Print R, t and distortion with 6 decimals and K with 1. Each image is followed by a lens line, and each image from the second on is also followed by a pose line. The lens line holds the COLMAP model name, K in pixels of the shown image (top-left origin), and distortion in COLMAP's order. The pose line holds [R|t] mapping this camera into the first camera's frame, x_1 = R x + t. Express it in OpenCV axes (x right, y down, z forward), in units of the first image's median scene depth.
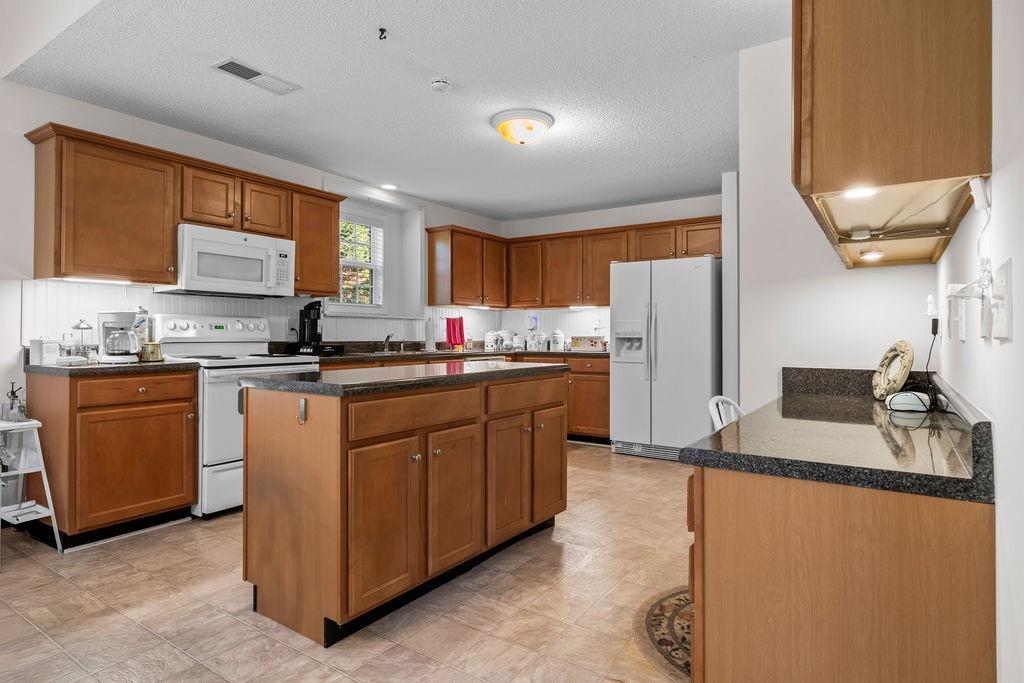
lens RADIAL K [[565.3, 0, 513.7], [0, 565.3, 329.8], [0, 0, 1]] dist [-0.004340, 0.002719]
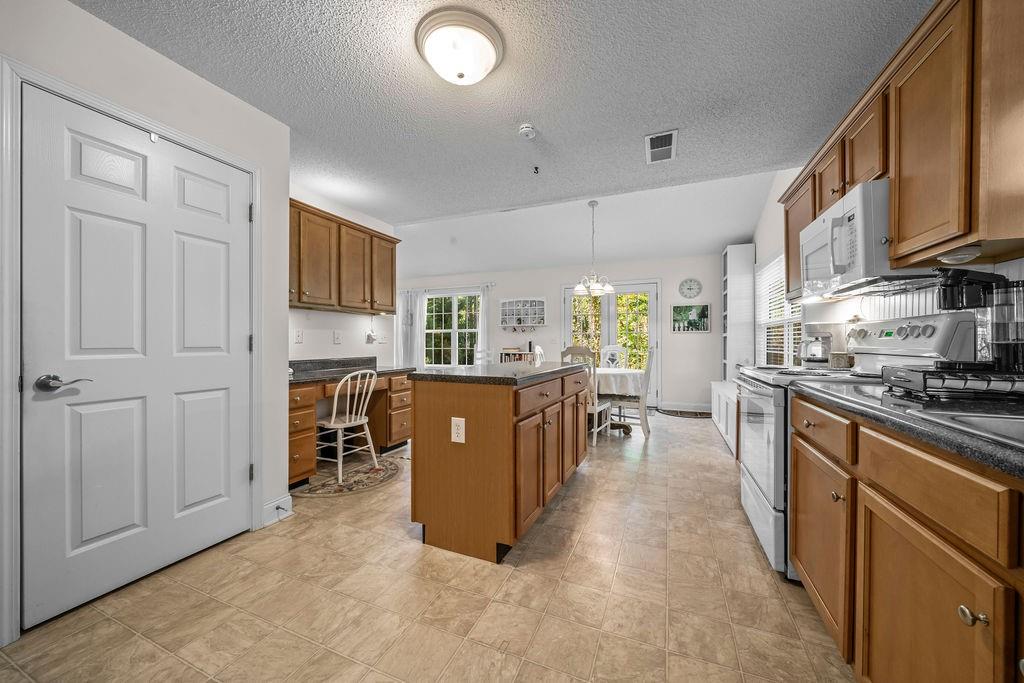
lens RADIAL K [[376.1, 0, 509.9], [0, 376.1, 337.1], [0, 0, 1]] dist [-0.005397, -0.000264]
pose [[-0.983267, -0.006190, -0.182065, 0.034130], [-0.002076, 0.999738, -0.022781, 0.010259], [0.182158, -0.022022, -0.983023, 1.256100]]
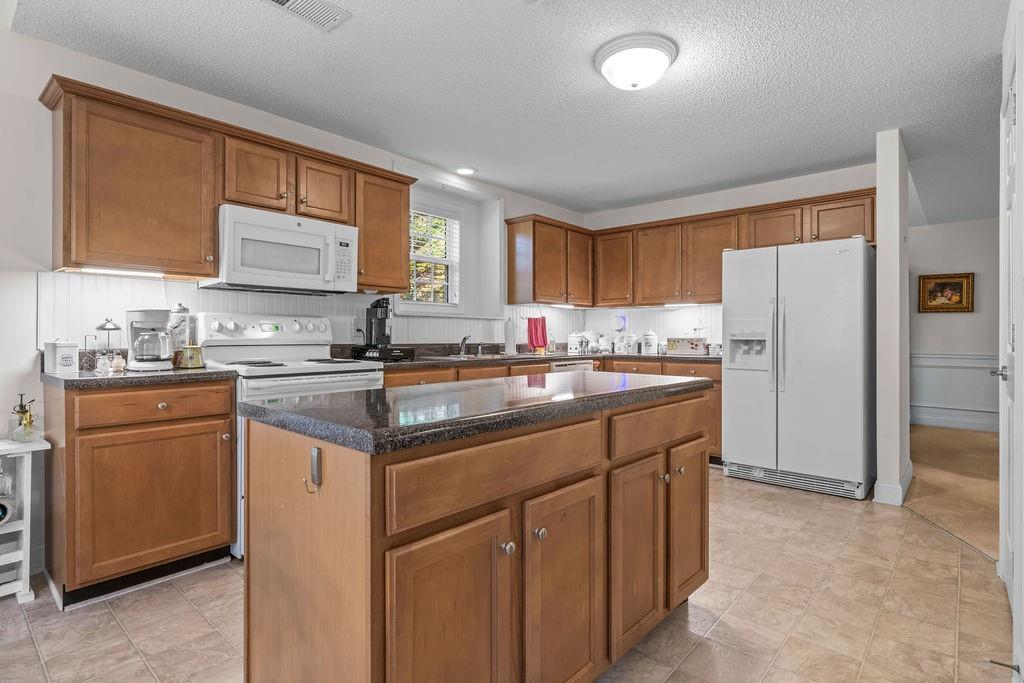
lens RADIAL K [[513.8, 0, 508.5], [0, 513.8, 335.1], [0, 0, 1]] dist [-0.003602, 0.002456]
pose [[0.990534, 0.000209, -0.137265, -0.049821], [0.000877, 0.999969, 0.007850, 0.000650], [0.137263, -0.007896, 0.990503, 0.242352]]
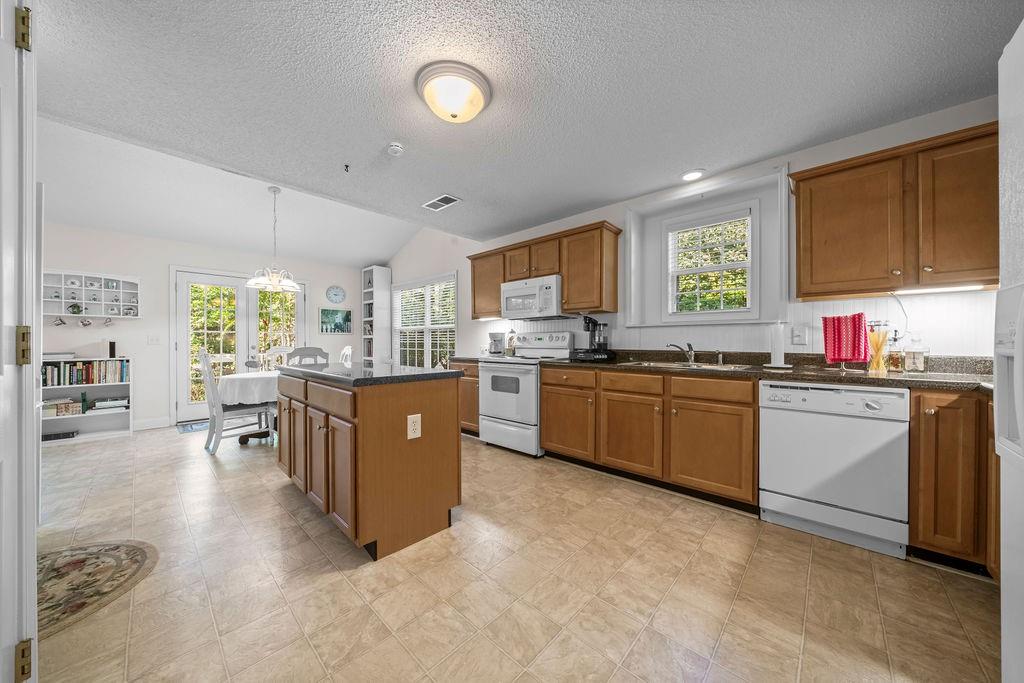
lens RADIAL K [[349.0, 0, 520.3], [0, 349.0, 340.1], [0, 0, 1]] dist [-0.005188, 0.000616]
pose [[-0.150880, -0.007677, -0.988522, 0.437412], [0.008641, 0.999921, -0.009084, 0.006865], [0.988514, -0.009913, -0.150802, 0.994485]]
